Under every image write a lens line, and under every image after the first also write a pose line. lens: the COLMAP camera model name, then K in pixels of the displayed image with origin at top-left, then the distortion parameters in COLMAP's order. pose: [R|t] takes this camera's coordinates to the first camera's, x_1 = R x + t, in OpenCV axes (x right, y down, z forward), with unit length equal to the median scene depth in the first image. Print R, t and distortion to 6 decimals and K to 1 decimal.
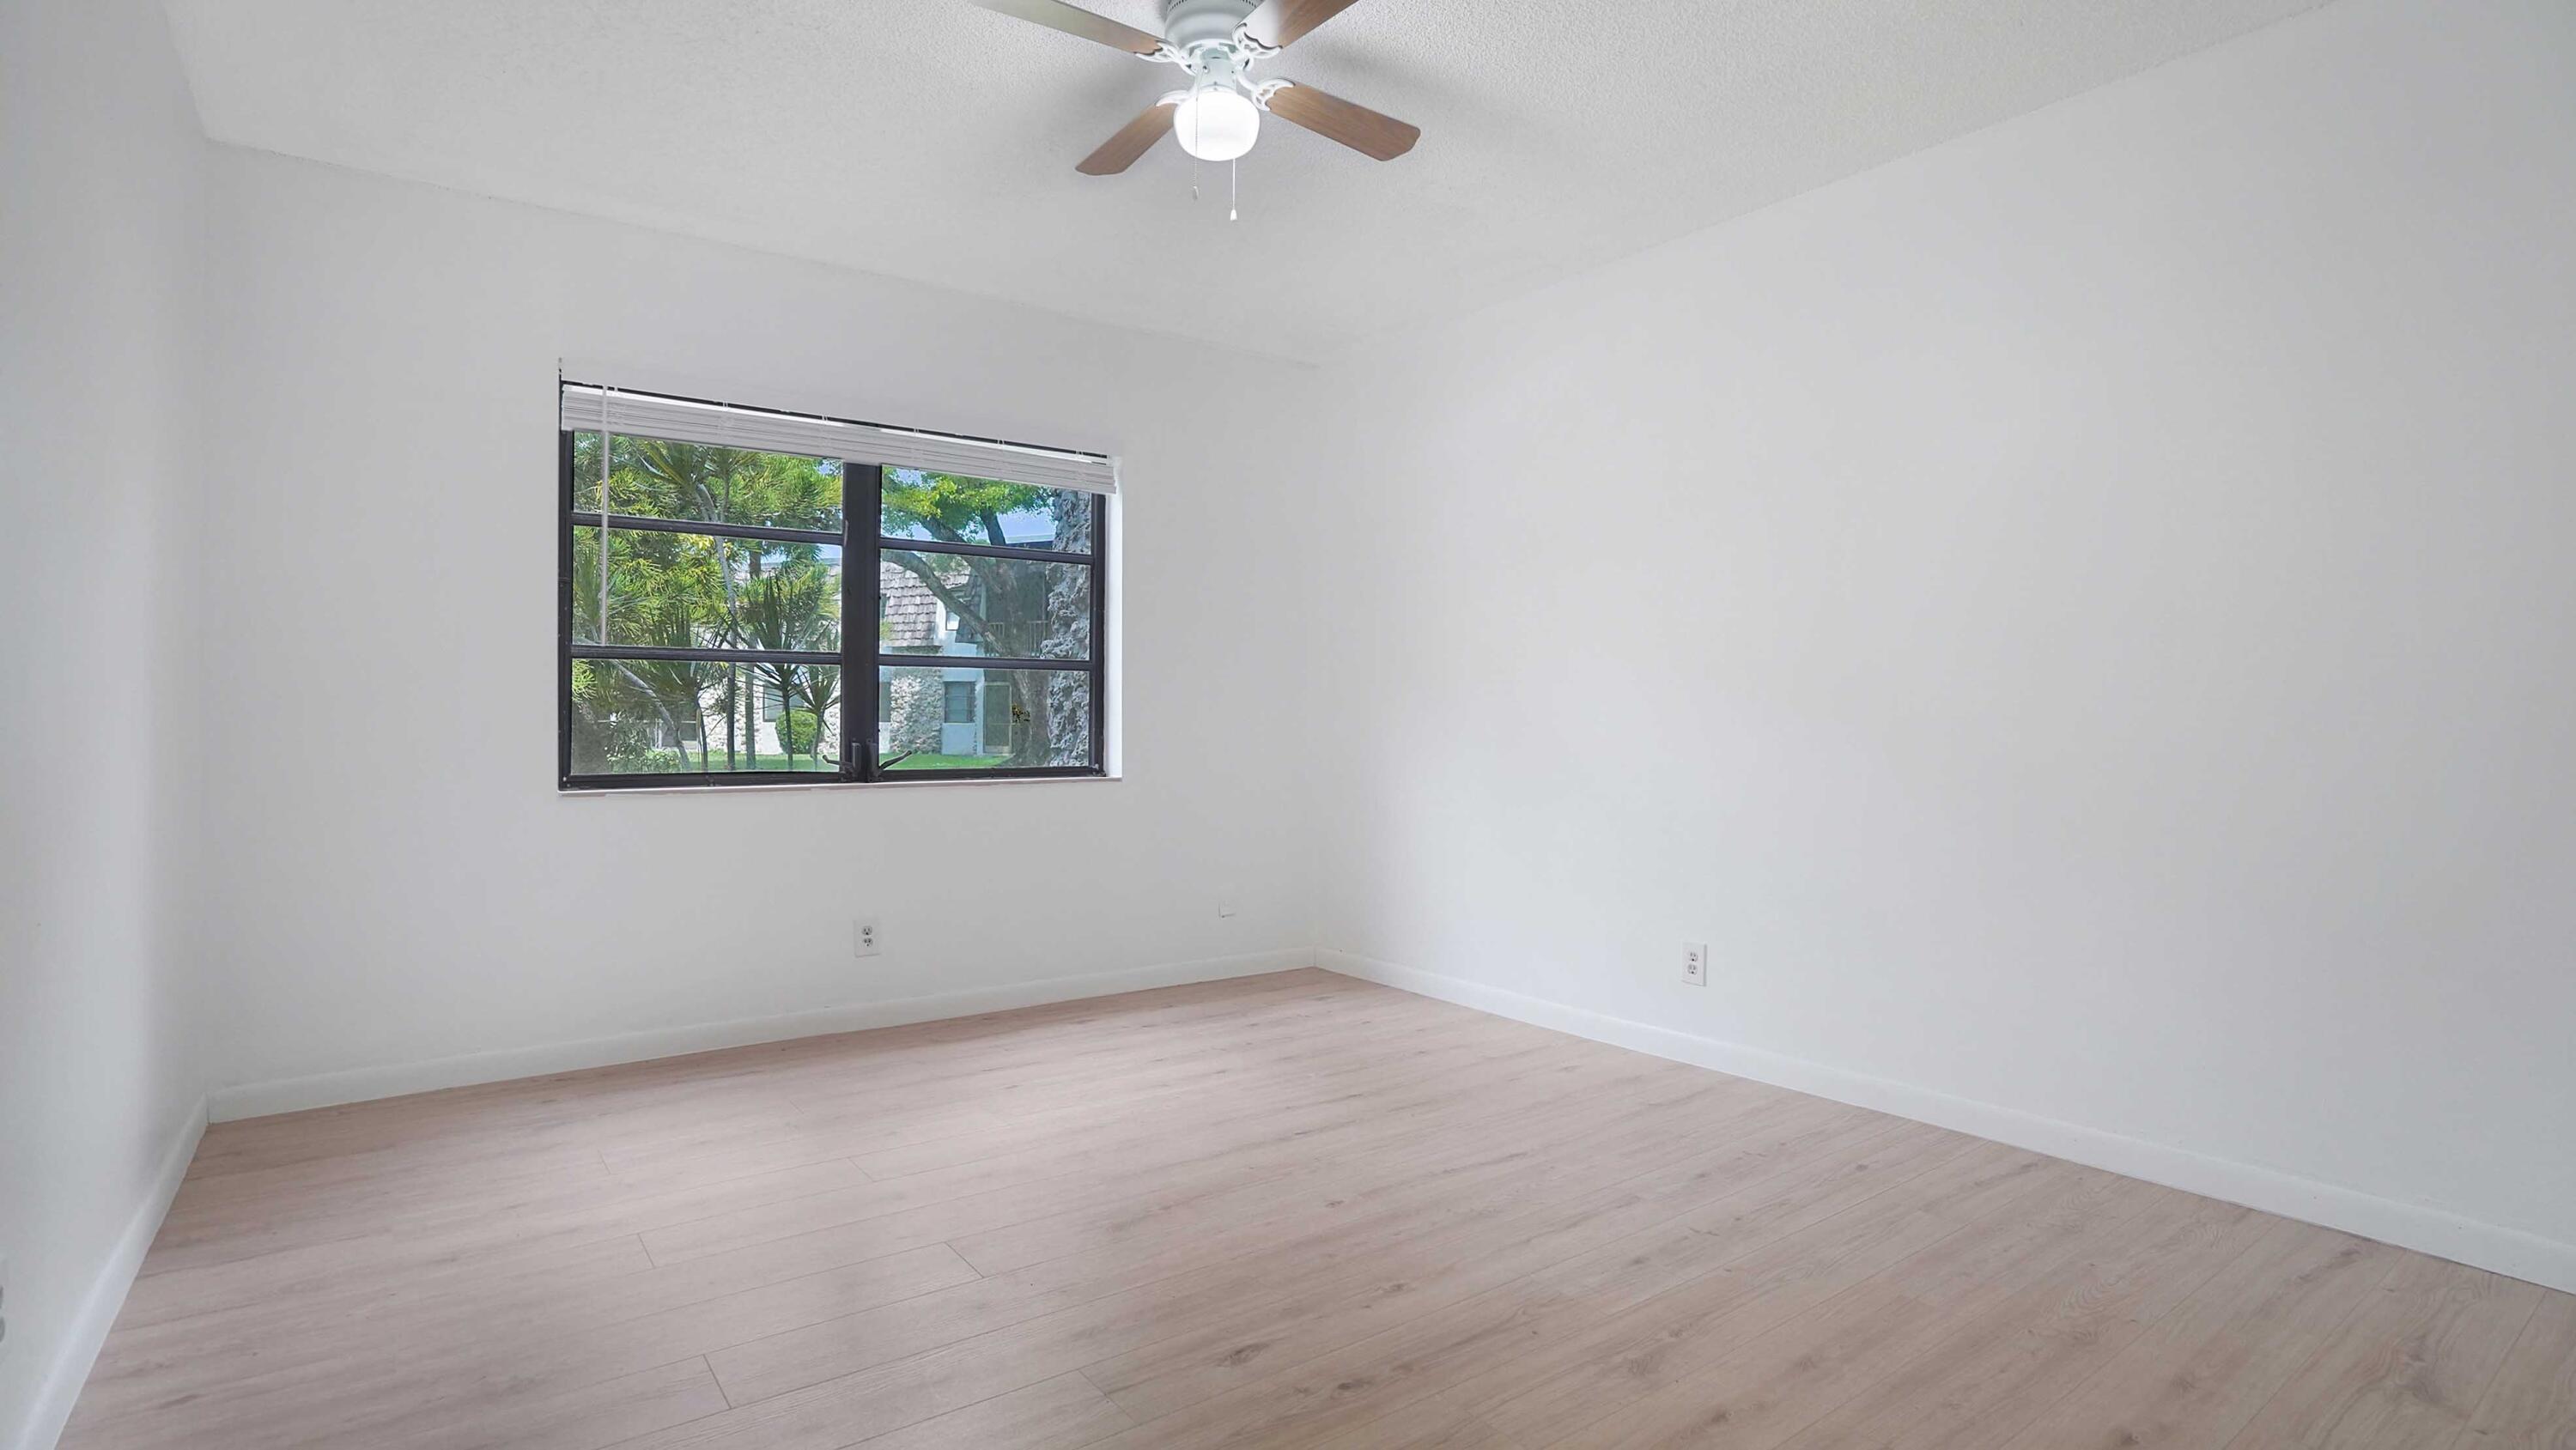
lens RADIAL K [[1285.1, 0, 1288.0], [0, 1285.1, 725.0], [0, 0, 1]] dist [0.000561, 0.000569]
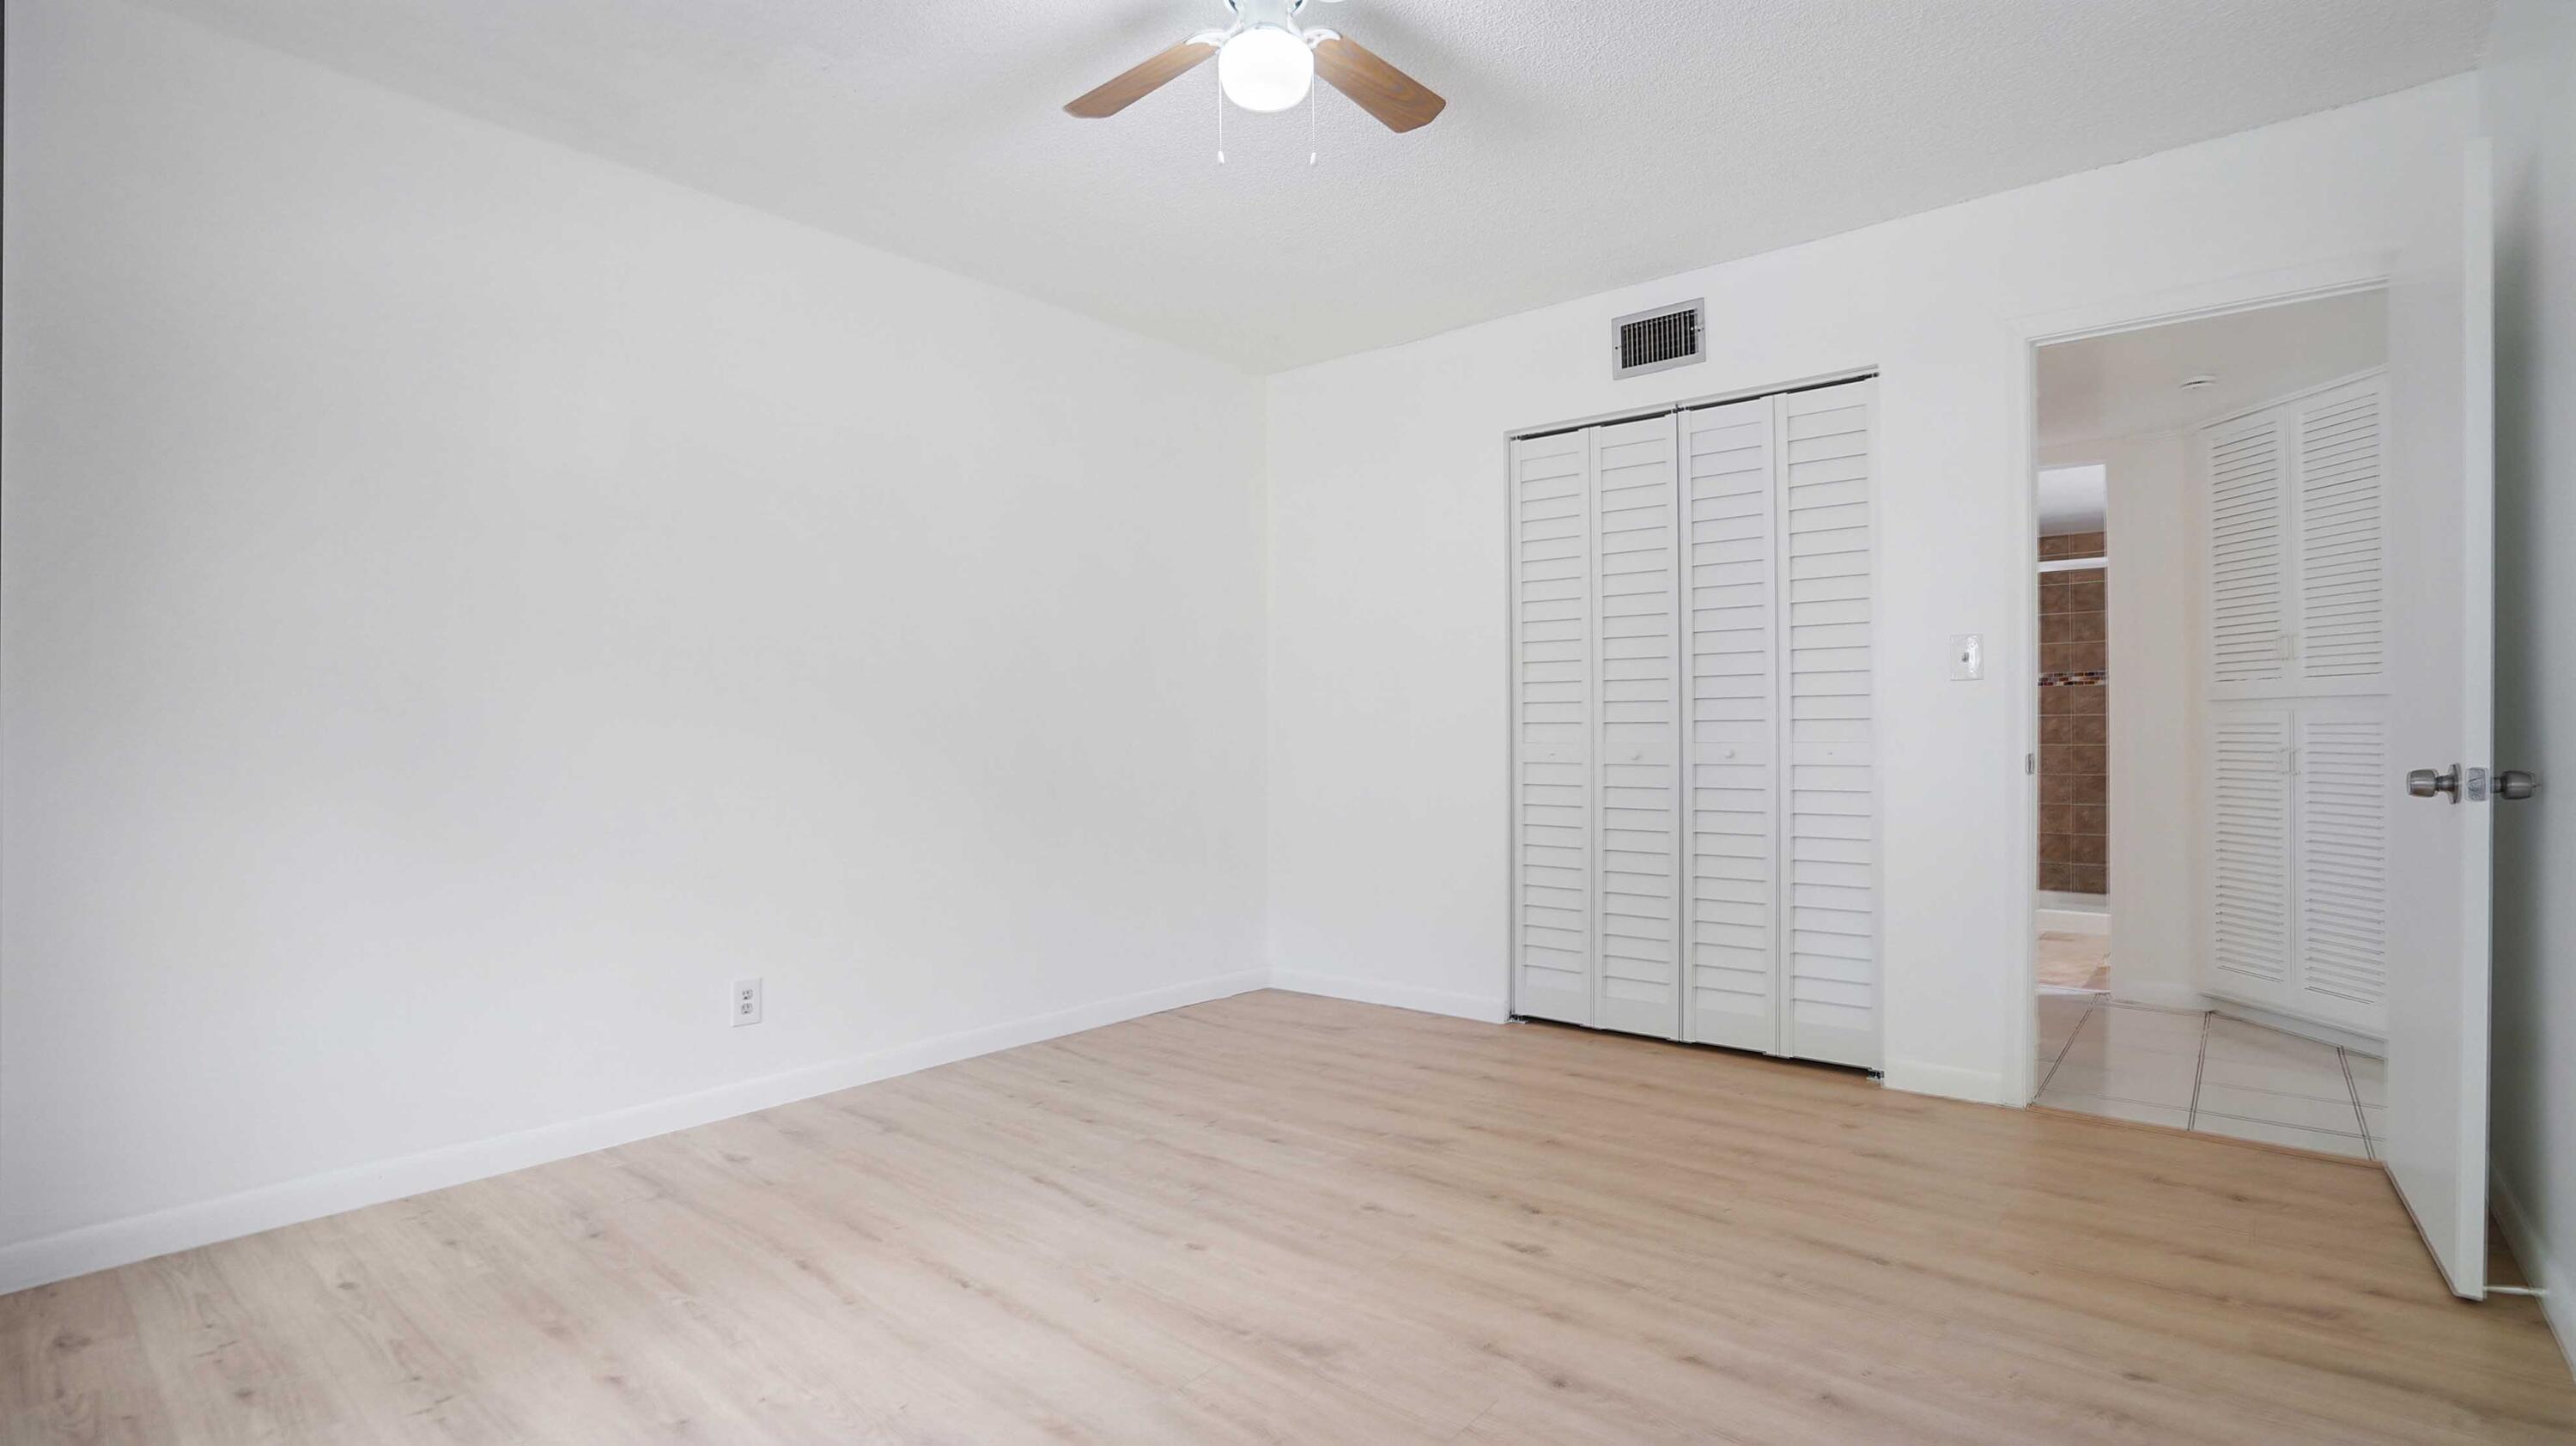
lens RADIAL K [[1220.5, 0, 1288.0], [0, 1220.5, 723.0], [0, 0, 1]] dist [-0.005219, -0.000300]
pose [[-0.266689, 0.014385, 0.963675, -0.846825], [0.000444, 0.999890, -0.014803, 0.001291], [-0.963782, -0.003520, -0.266666, 1.170889]]
